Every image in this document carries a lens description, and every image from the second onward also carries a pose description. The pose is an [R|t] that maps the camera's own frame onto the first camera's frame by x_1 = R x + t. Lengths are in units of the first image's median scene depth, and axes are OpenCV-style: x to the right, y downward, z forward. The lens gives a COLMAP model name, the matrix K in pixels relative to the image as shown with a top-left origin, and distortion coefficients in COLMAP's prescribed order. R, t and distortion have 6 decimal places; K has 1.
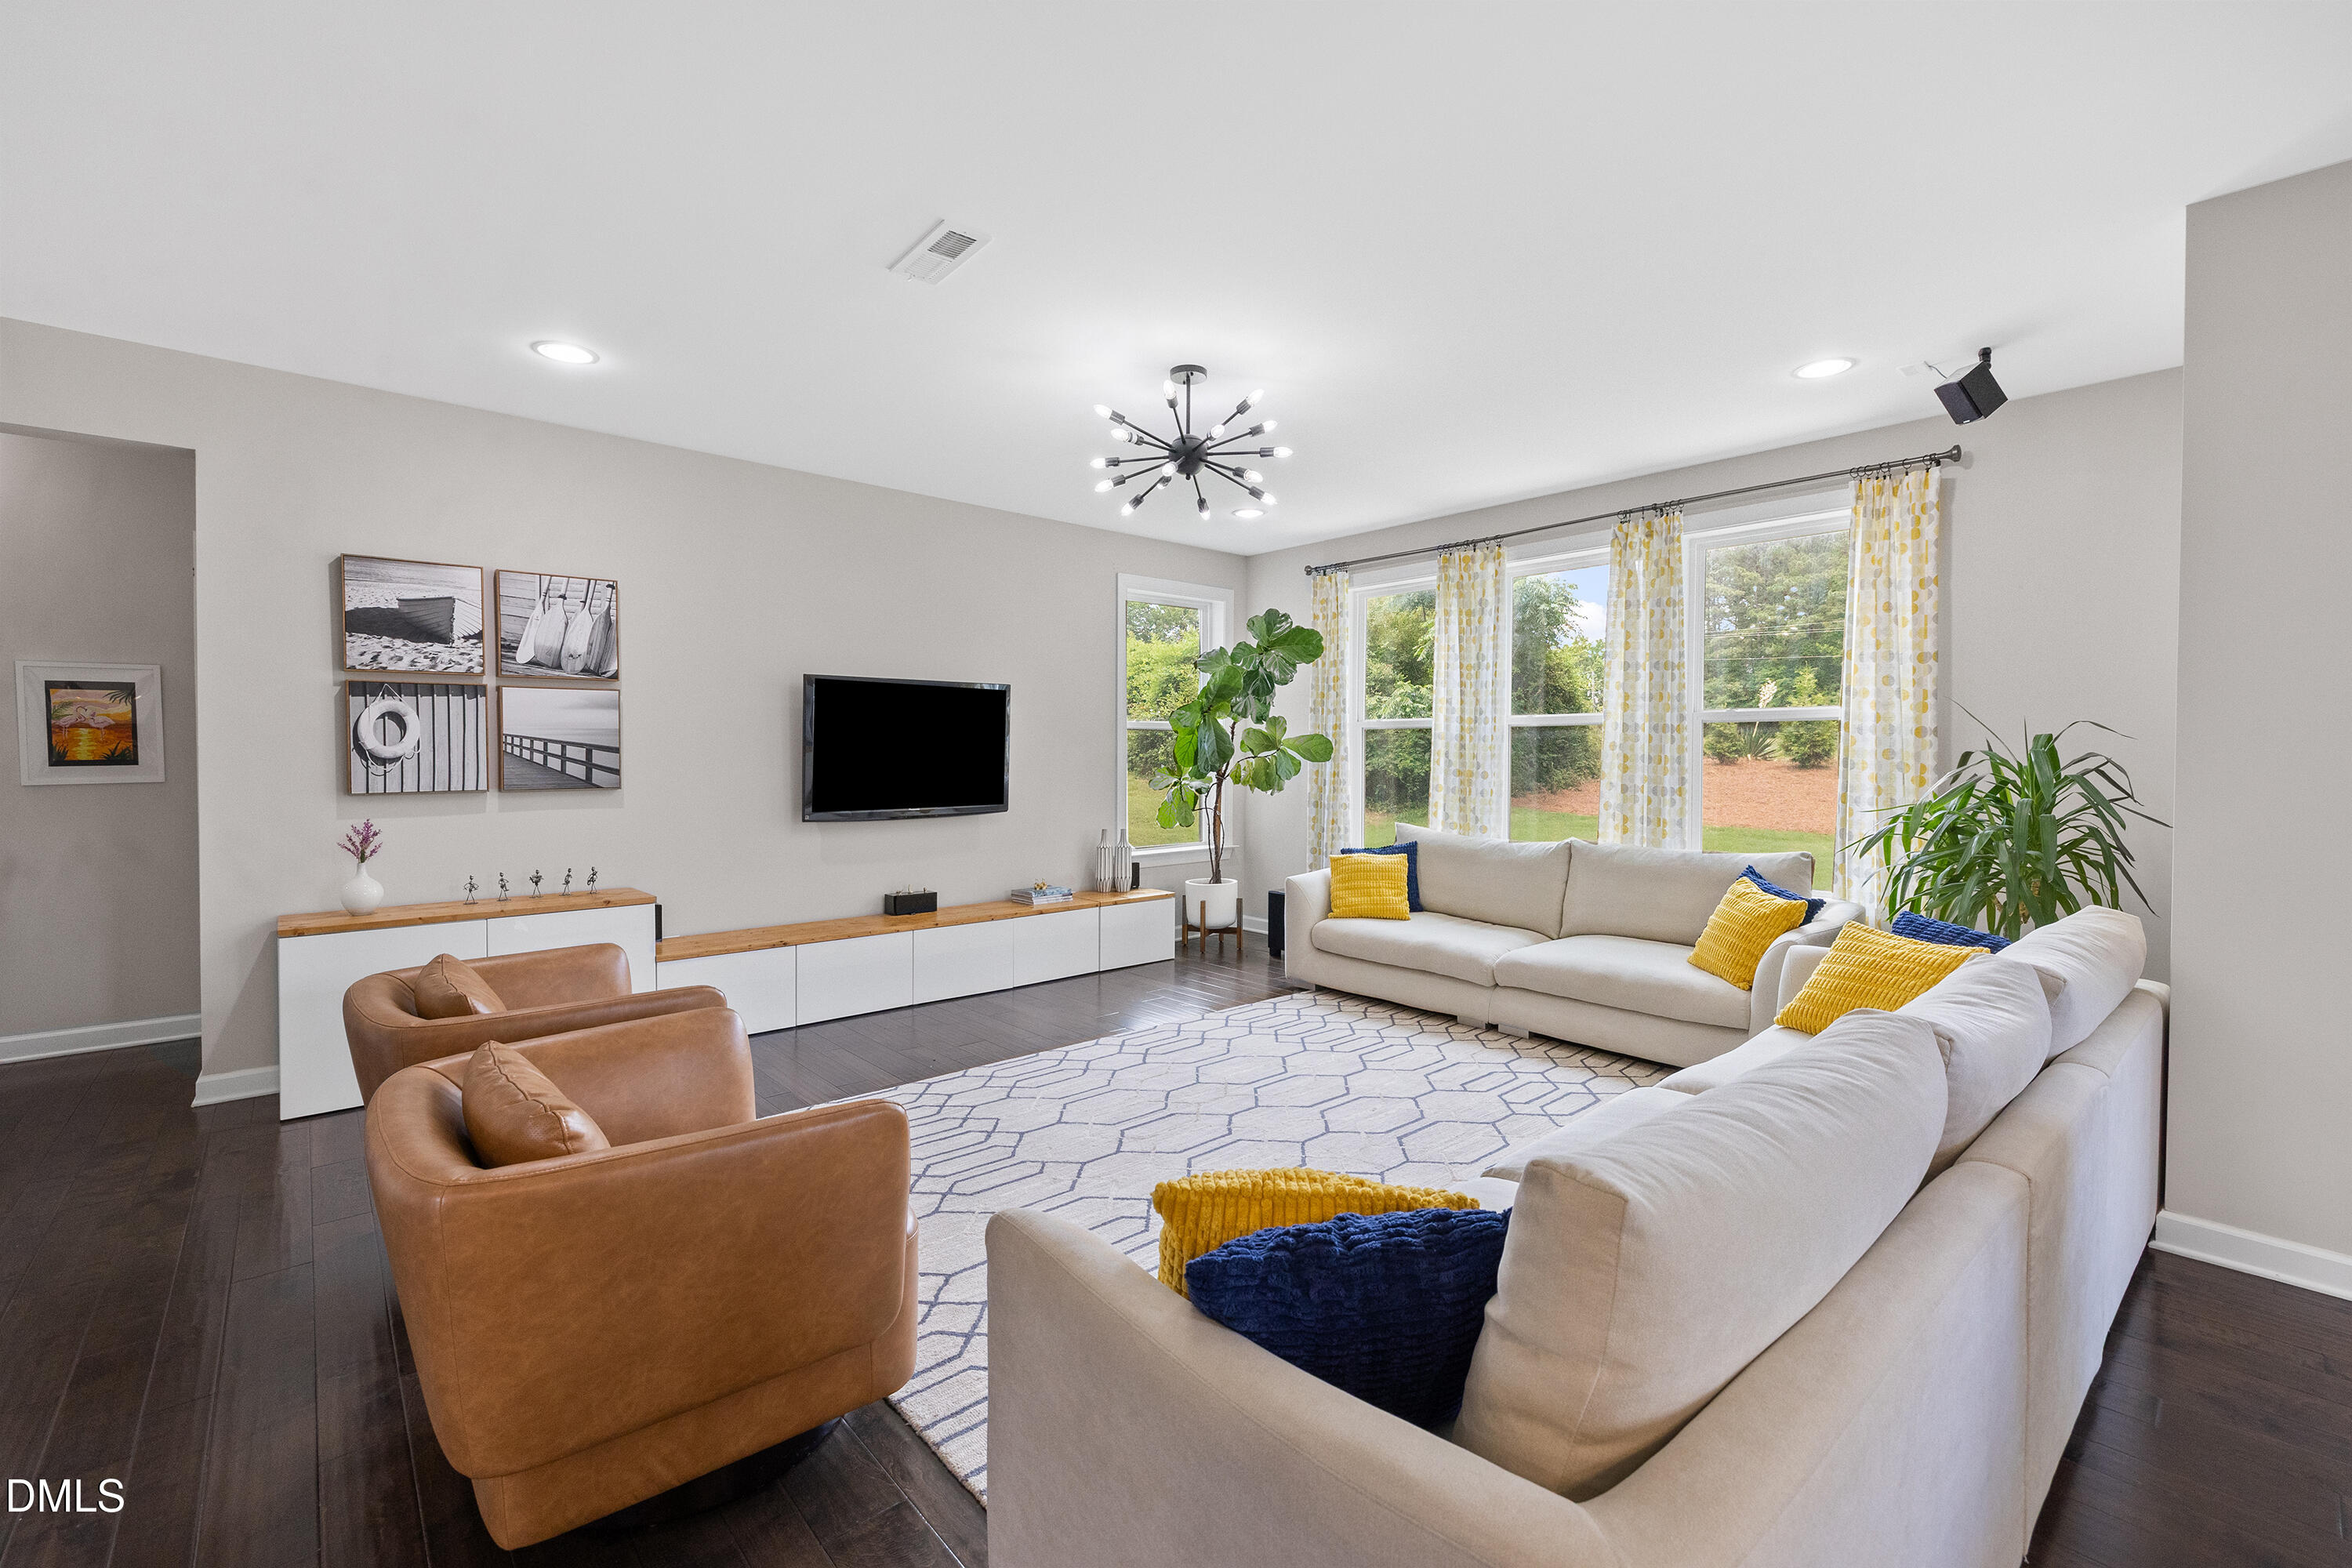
lens RADIAL K [[1000.1, 0, 1180.2], [0, 1000.1, 765.6], [0, 0, 1]] dist [0.000875, 0.000543]
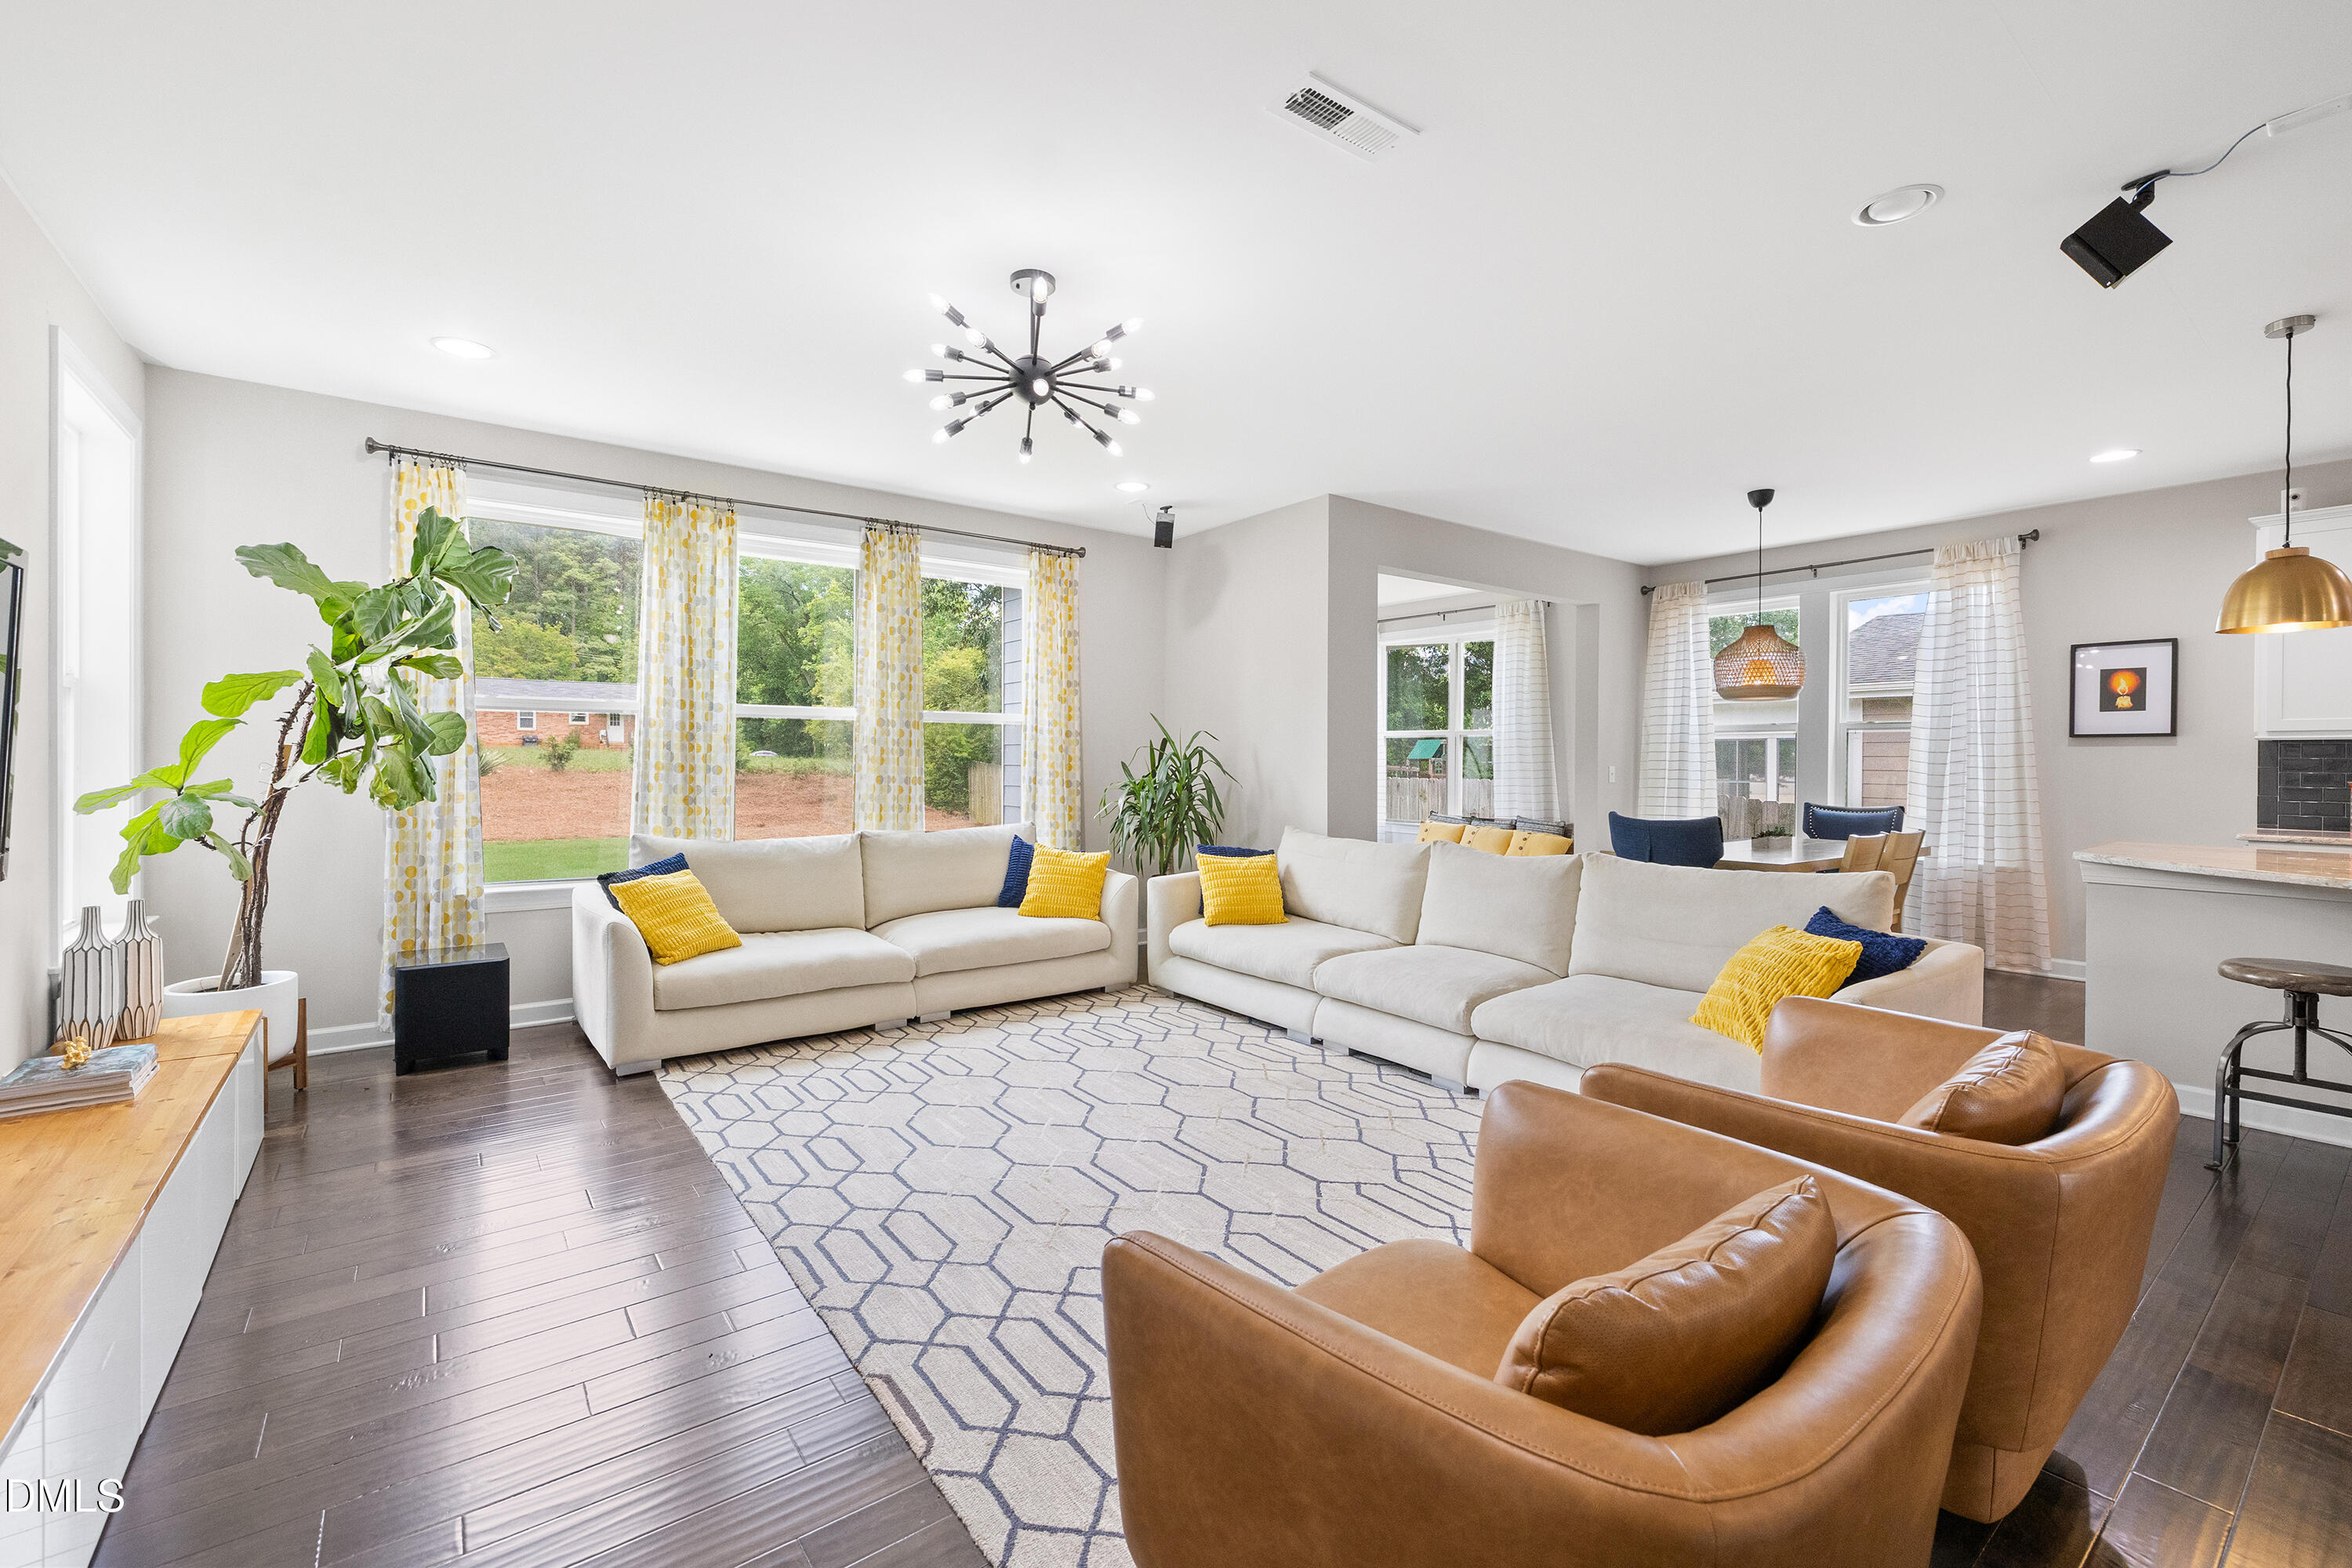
lens RADIAL K [[1000.1, 0, 1166.1], [0, 1000.1, 760.9], [0, 0, 1]] dist [0.000875, 0.000543]
pose [[0.075579, -0.005849, 0.997123, -0.600693], [0.008775, 0.999948, 0.005200, 0.000397], [-0.997101, 0.008357, 0.075627, 0.613632]]
